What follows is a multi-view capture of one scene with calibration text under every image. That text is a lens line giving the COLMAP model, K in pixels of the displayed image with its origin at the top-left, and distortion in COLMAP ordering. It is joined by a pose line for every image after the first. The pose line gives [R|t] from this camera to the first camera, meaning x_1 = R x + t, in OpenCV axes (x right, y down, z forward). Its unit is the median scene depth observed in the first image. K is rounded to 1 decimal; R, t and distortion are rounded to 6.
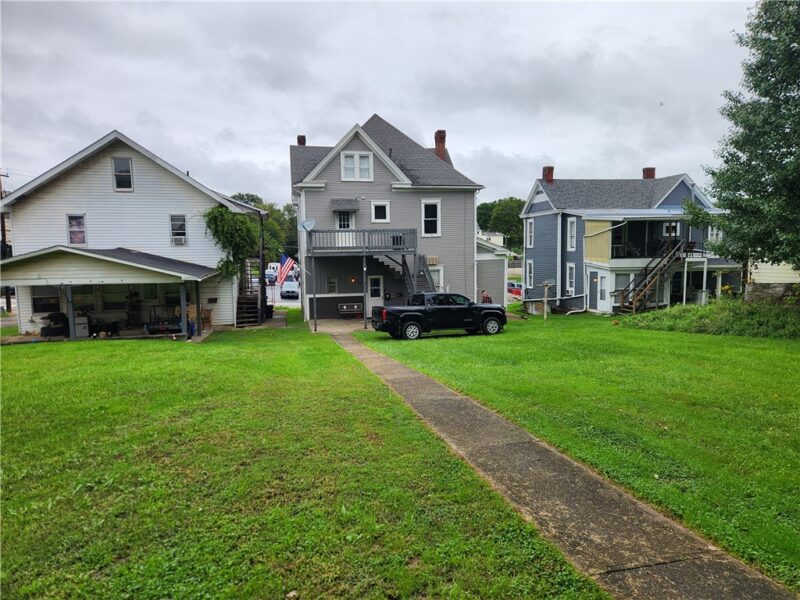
lens RADIAL K [[538.8, 0, 398.8], [0, 538.8, 287.8], [0, 0, 1]] dist [0.105231, -0.098310]
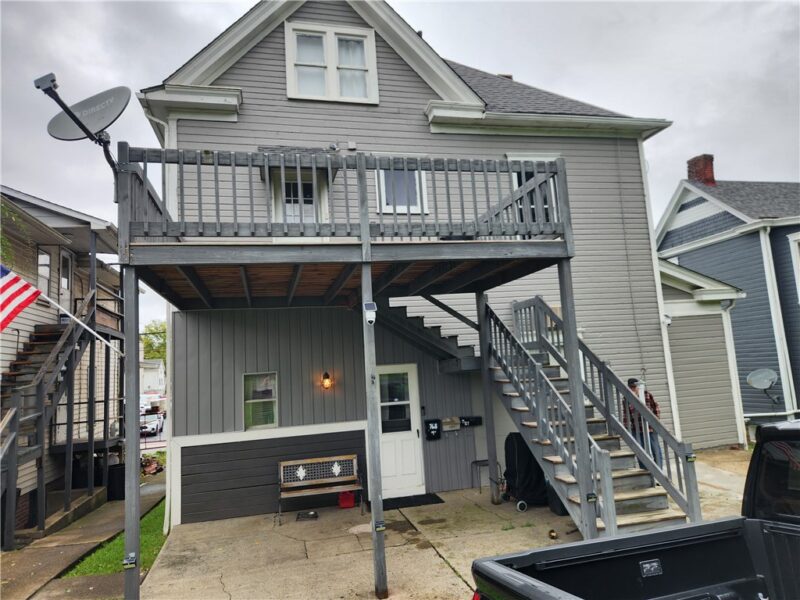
lens RADIAL K [[538.8, 0, 398.8], [0, 538.8, 287.8], [0, 0, 1]] dist [0.105231, -0.098310]
pose [[0.998667, -0.041216, 0.031081, -0.049702], [0.046981, 0.975172, -0.216407, 0.003387], [-0.021390, 0.217579, 0.975808, 0.671083]]
